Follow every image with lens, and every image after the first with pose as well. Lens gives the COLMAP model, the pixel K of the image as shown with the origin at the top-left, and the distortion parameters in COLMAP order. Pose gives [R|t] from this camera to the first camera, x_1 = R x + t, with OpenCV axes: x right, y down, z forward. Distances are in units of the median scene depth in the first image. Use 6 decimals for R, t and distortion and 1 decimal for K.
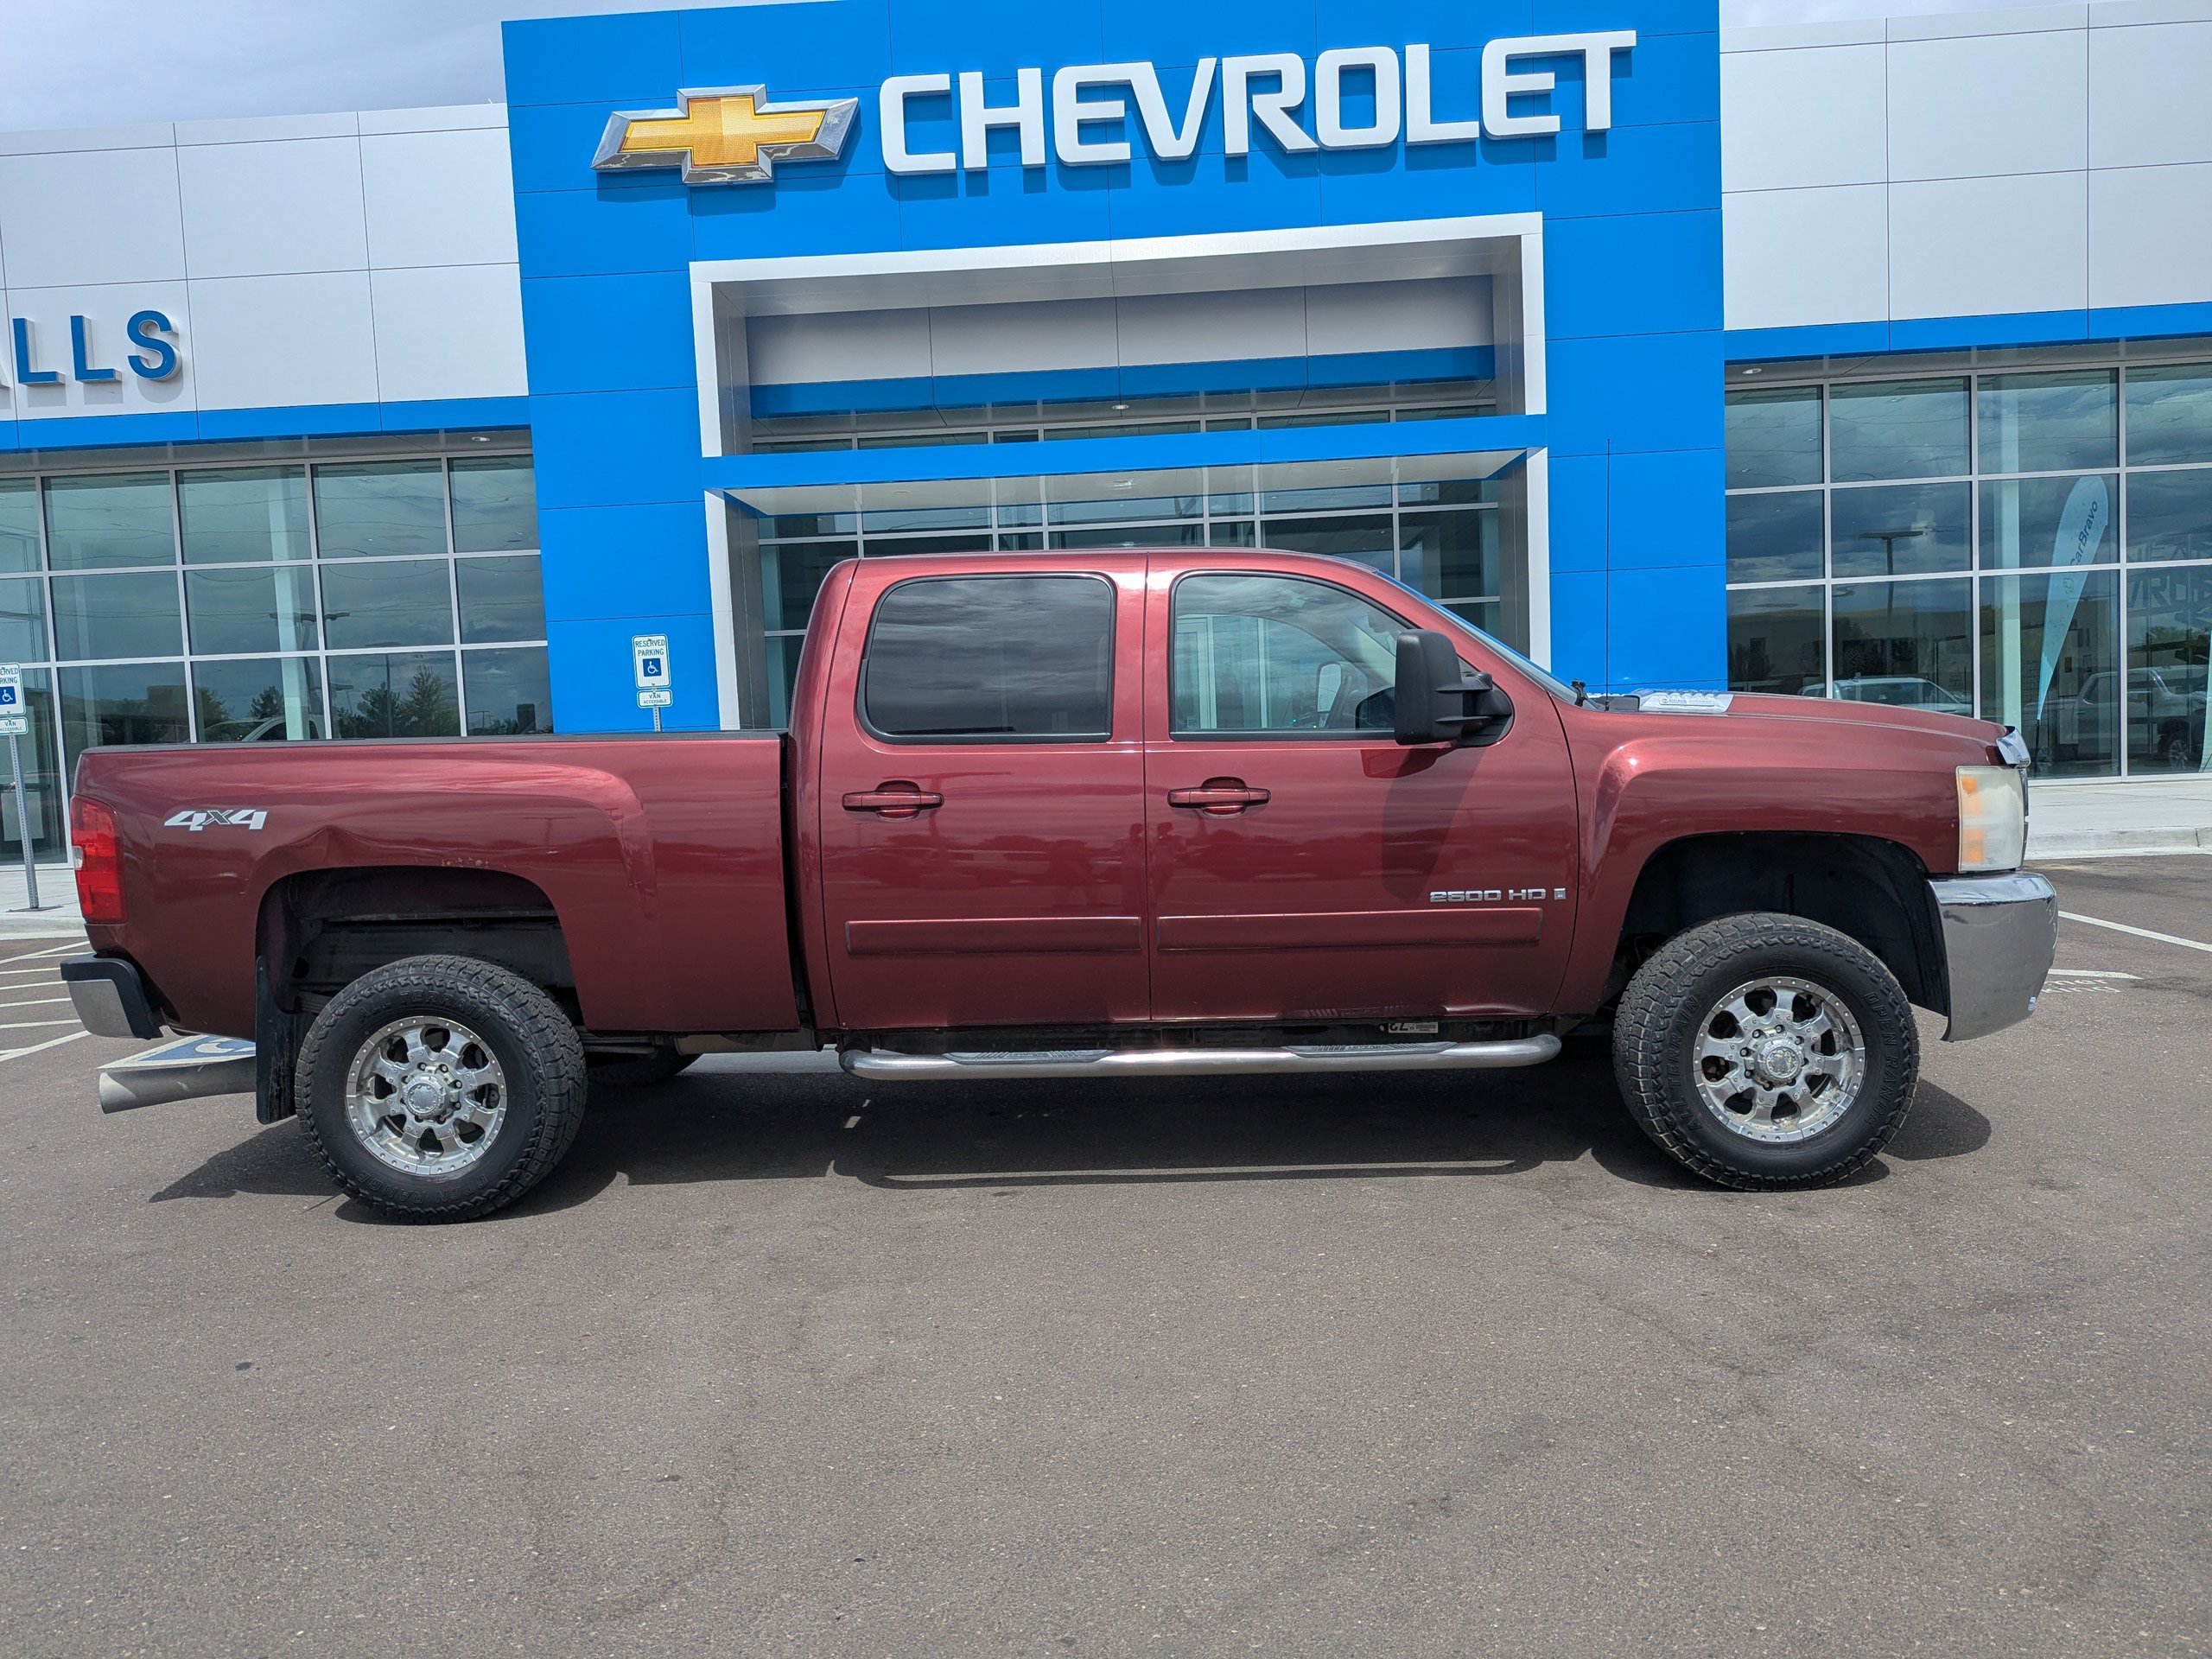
lens RADIAL K [[1592.3, 0, 1100.4], [0, 1592.3, 849.5], [0, 0, 1]] dist [0.052724, -0.057974]
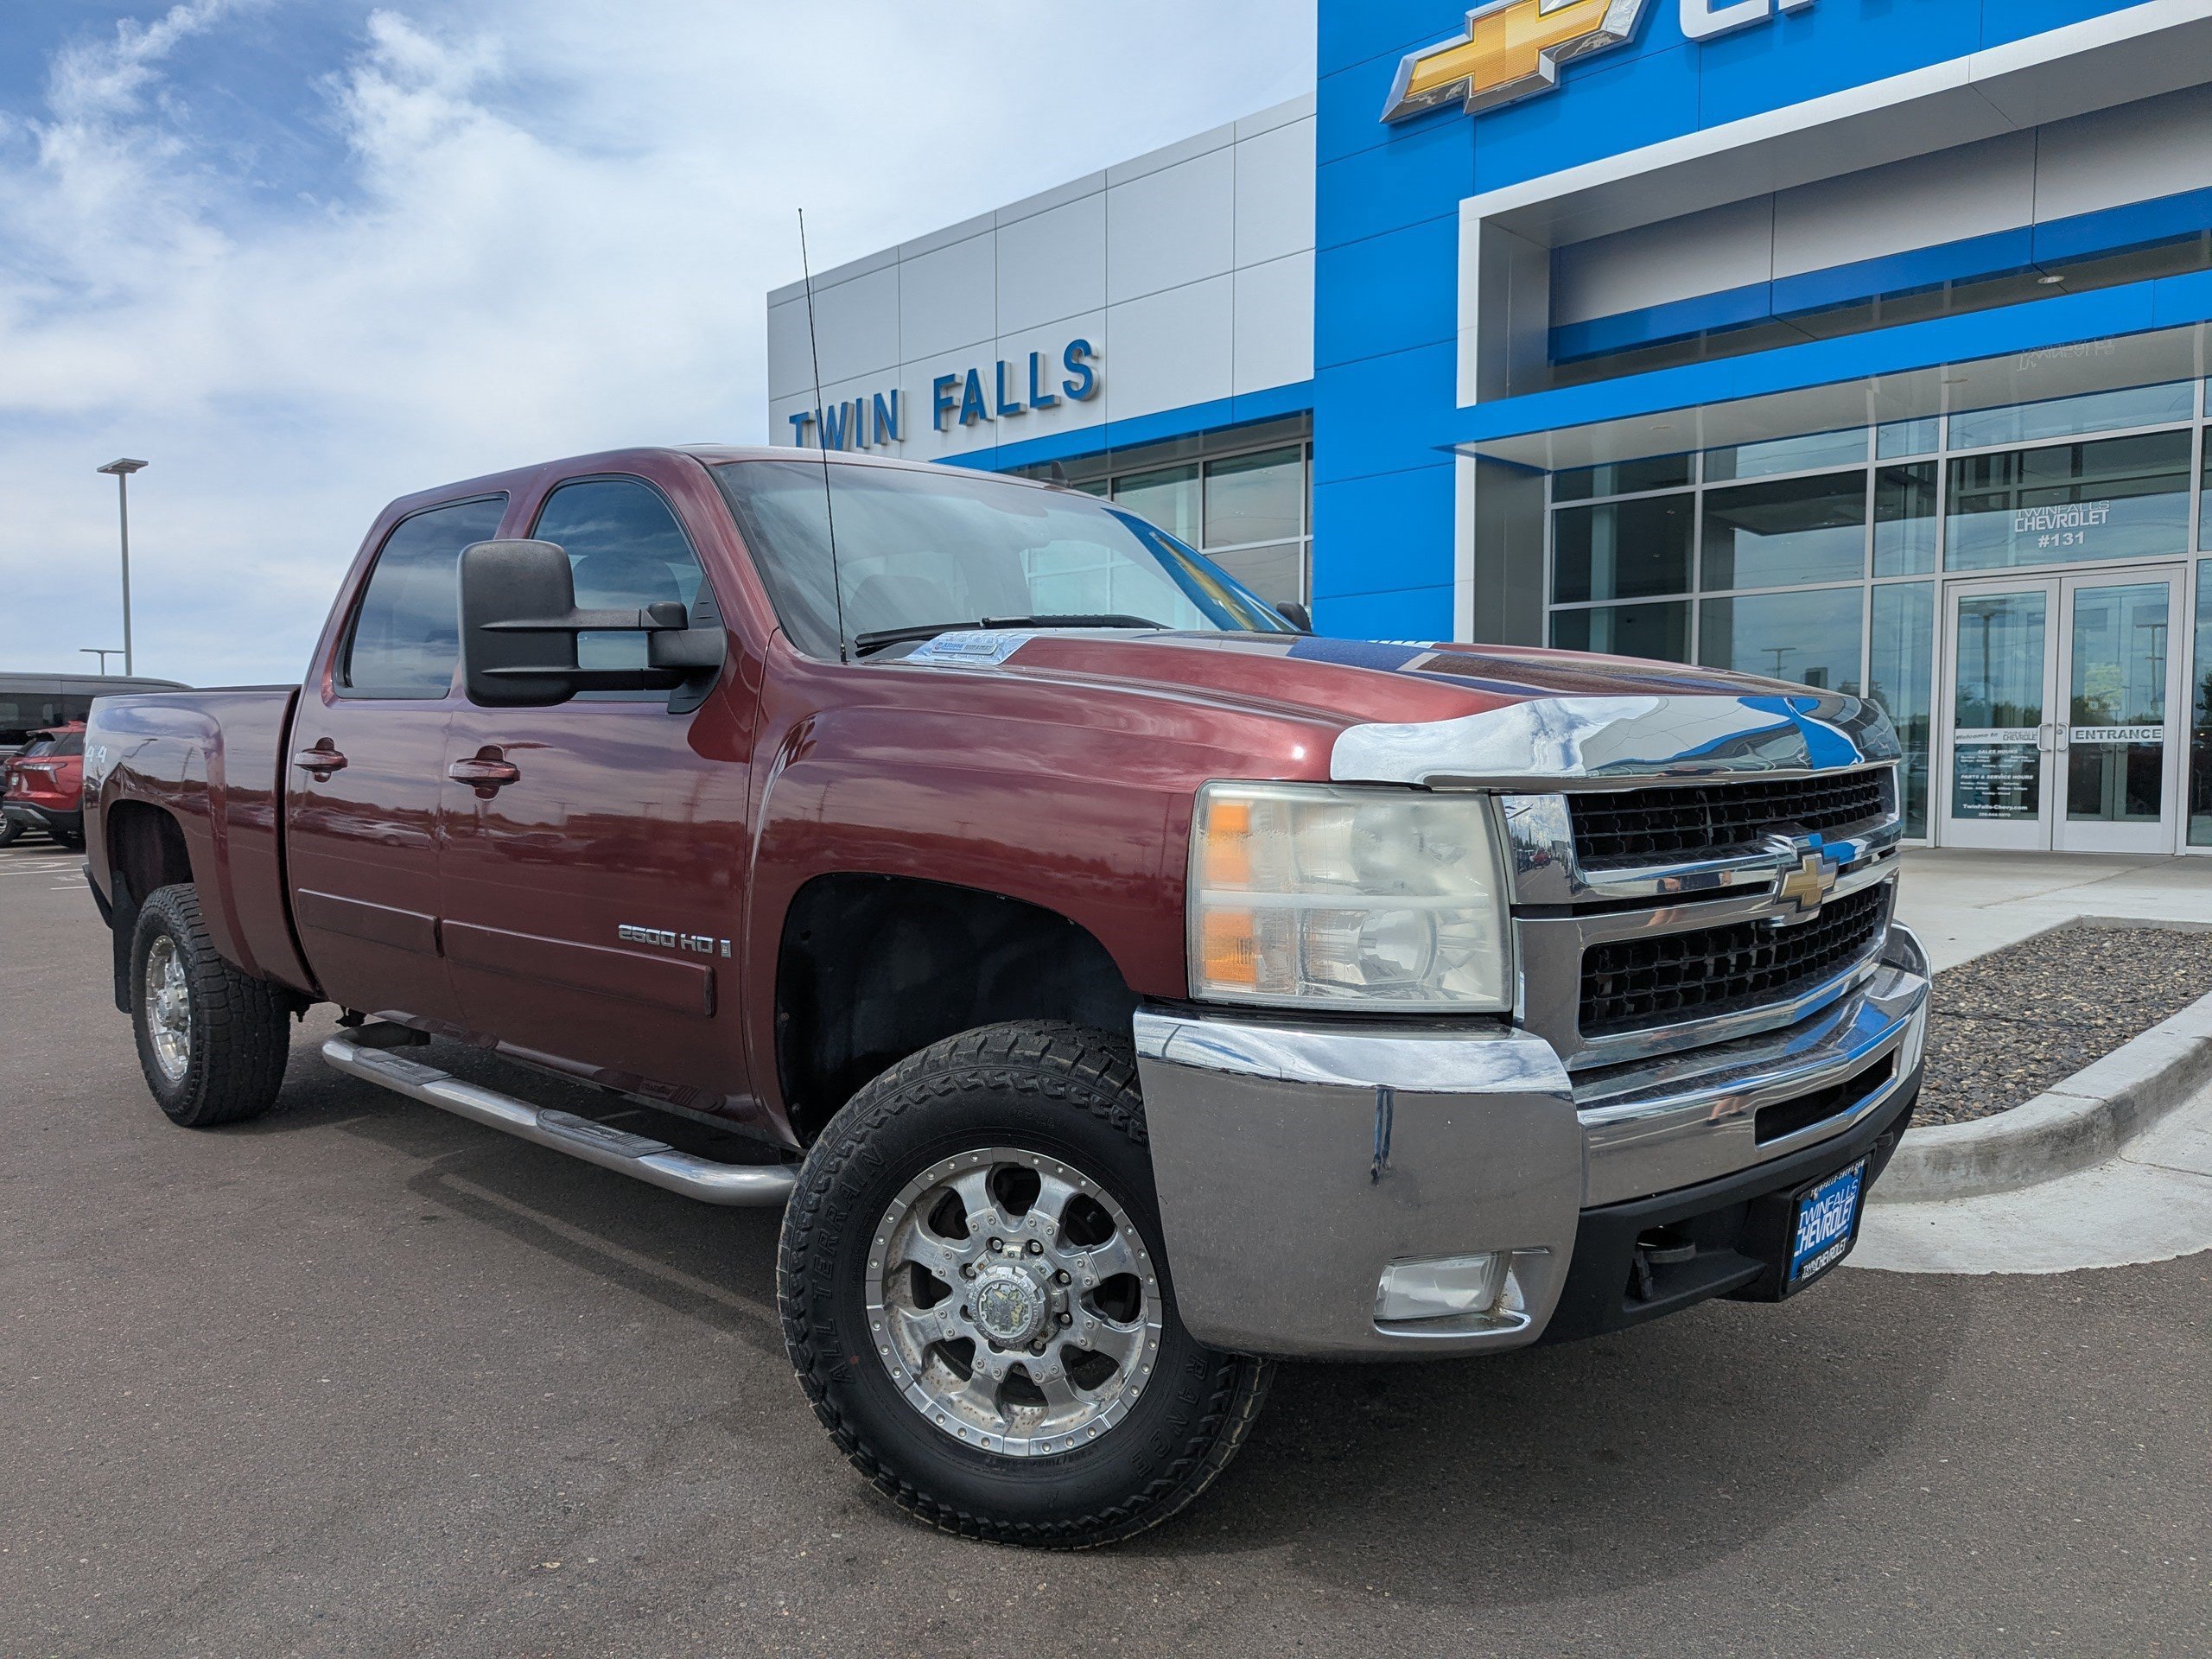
lens RADIAL K [[1592.3, 0, 1100.4], [0, 1592.3, 849.5], [0, 0, 1]] dist [0.052724, -0.057974]
pose [[0.730169, 0.075143, -0.679122, 0.244866], [-0.068711, 0.996971, 0.036436, -0.013285], [0.679803, 0.020059, 0.733121, 0.189575]]
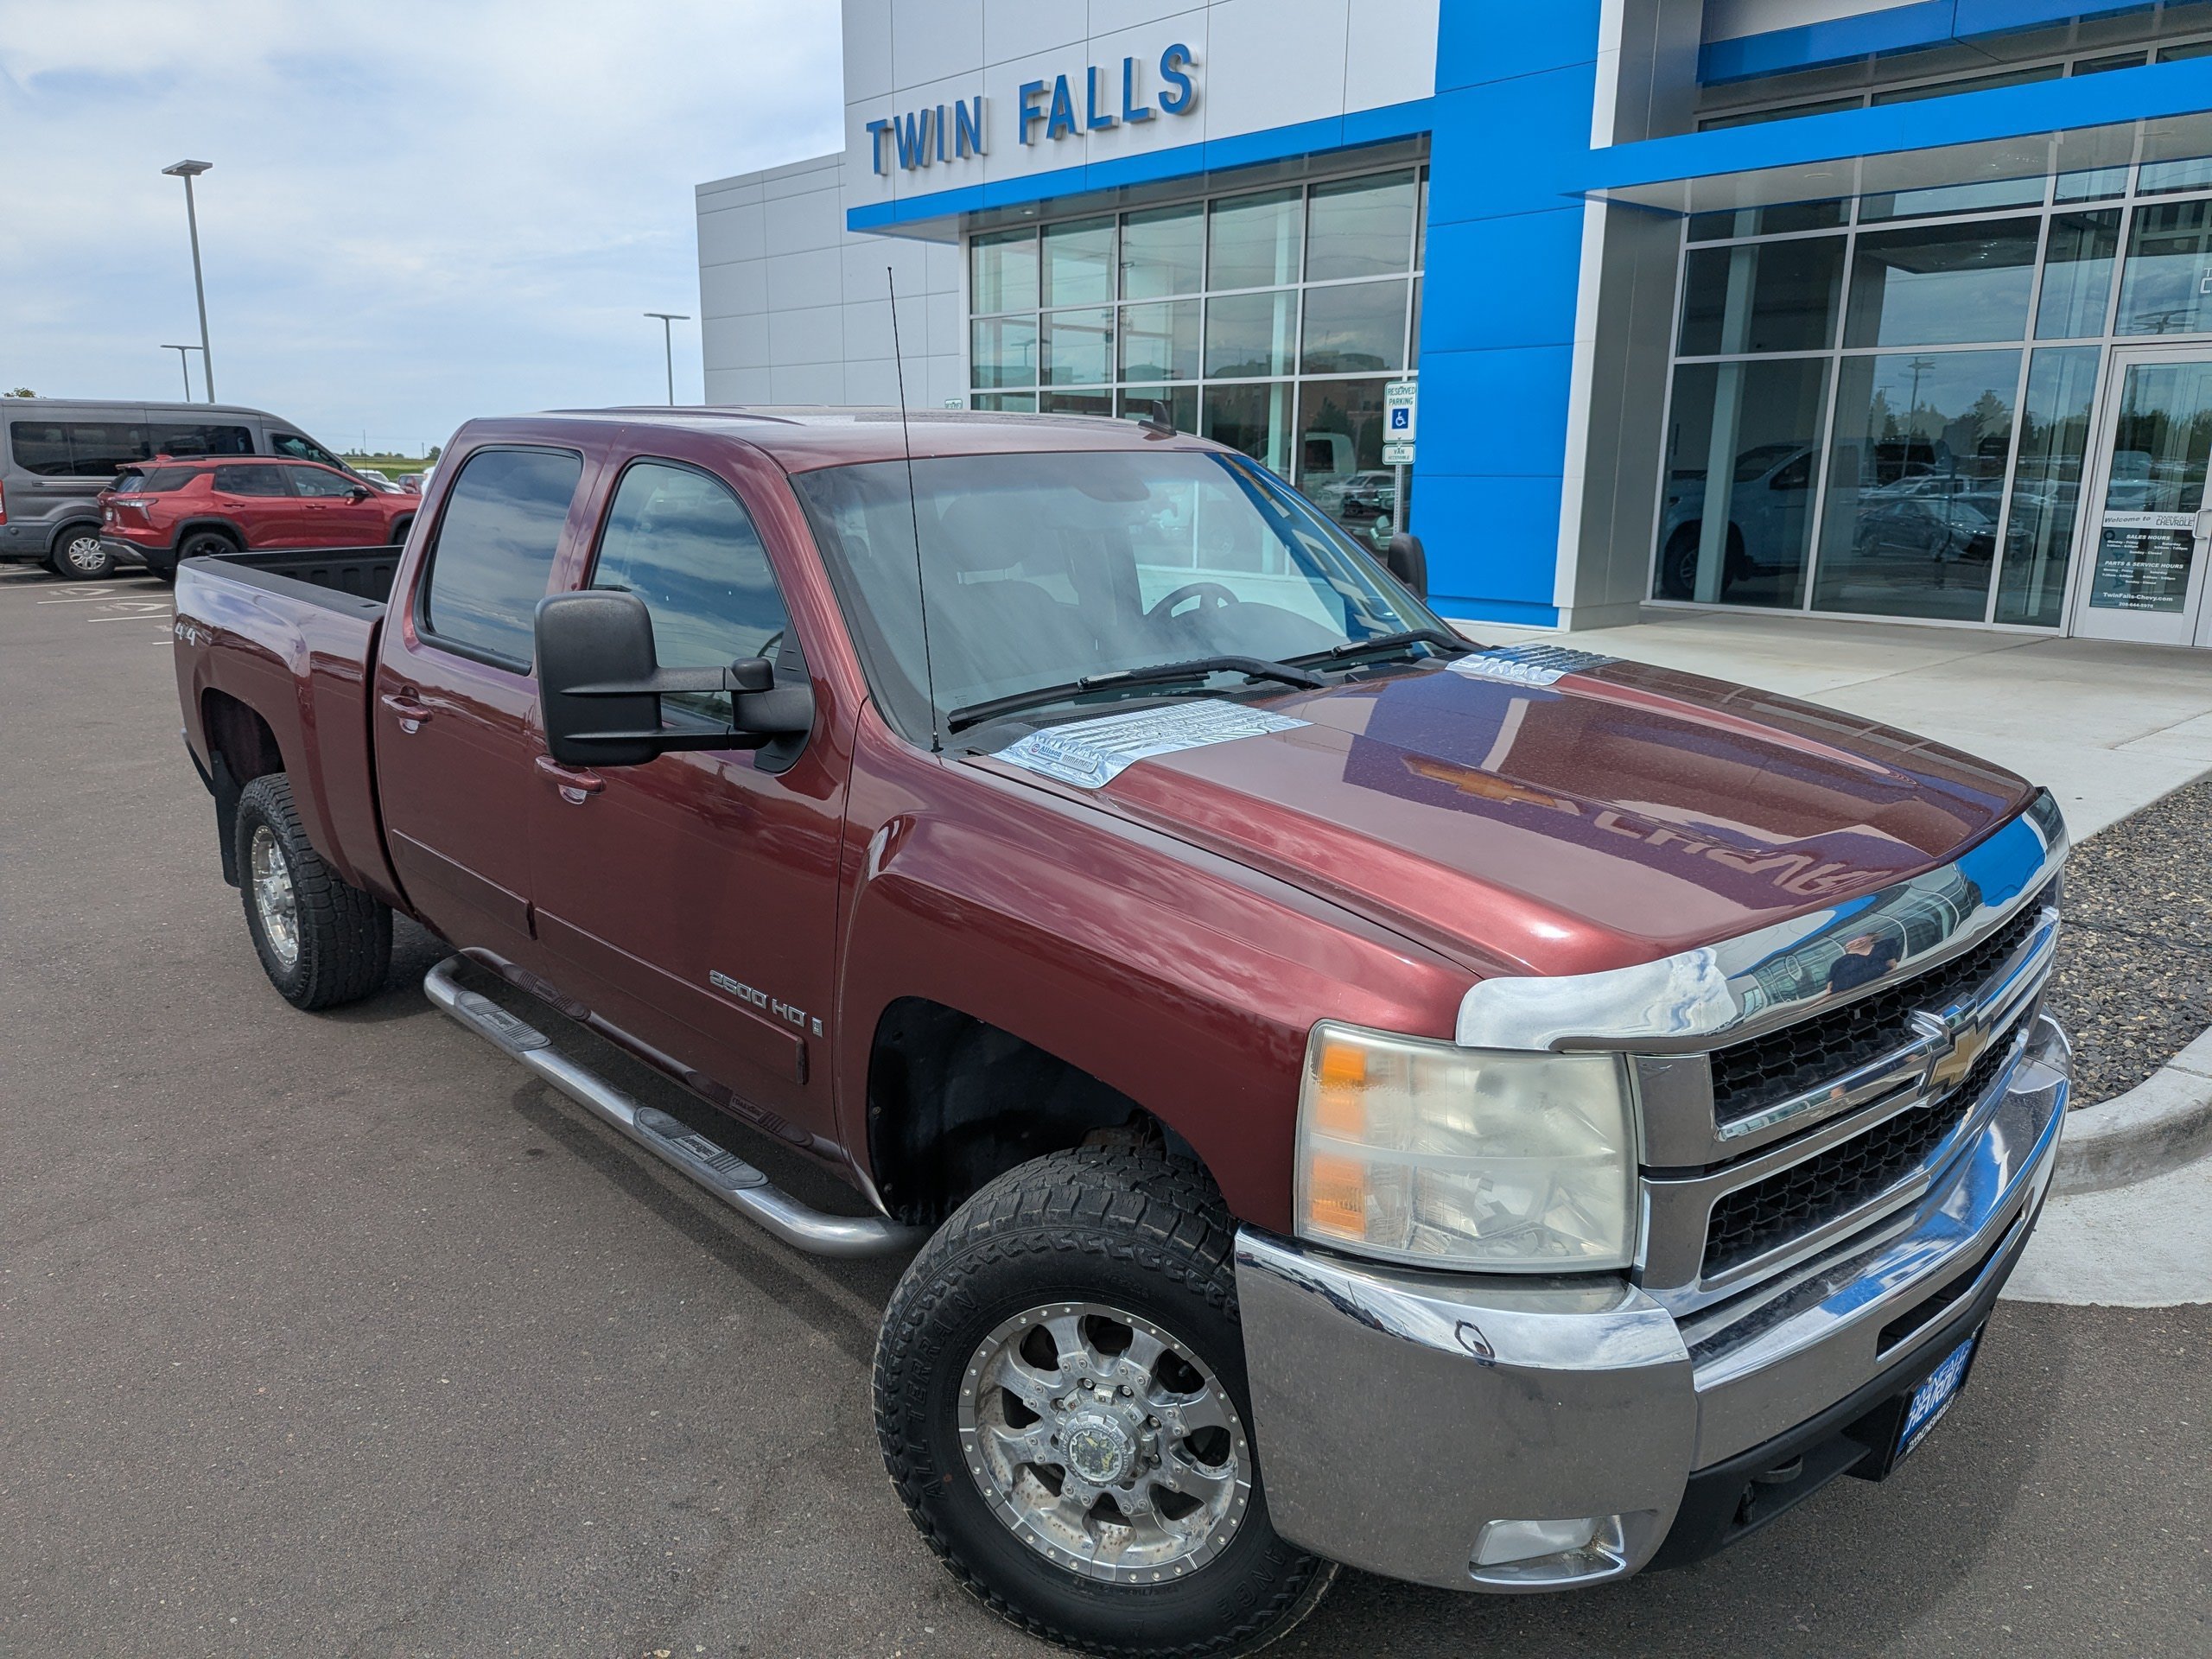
lens RADIAL K [[1590.6, 0, 1088.7], [0, 1590.6, 832.0], [0, 0, 1]] dist [0.055516, -0.056883]
pose [[0.688510, 0.213459, -0.693101, 0.231474], [-0.084160, 0.972763, 0.215987, -0.056419], [0.720327, -0.090378, 0.687721, 0.194878]]
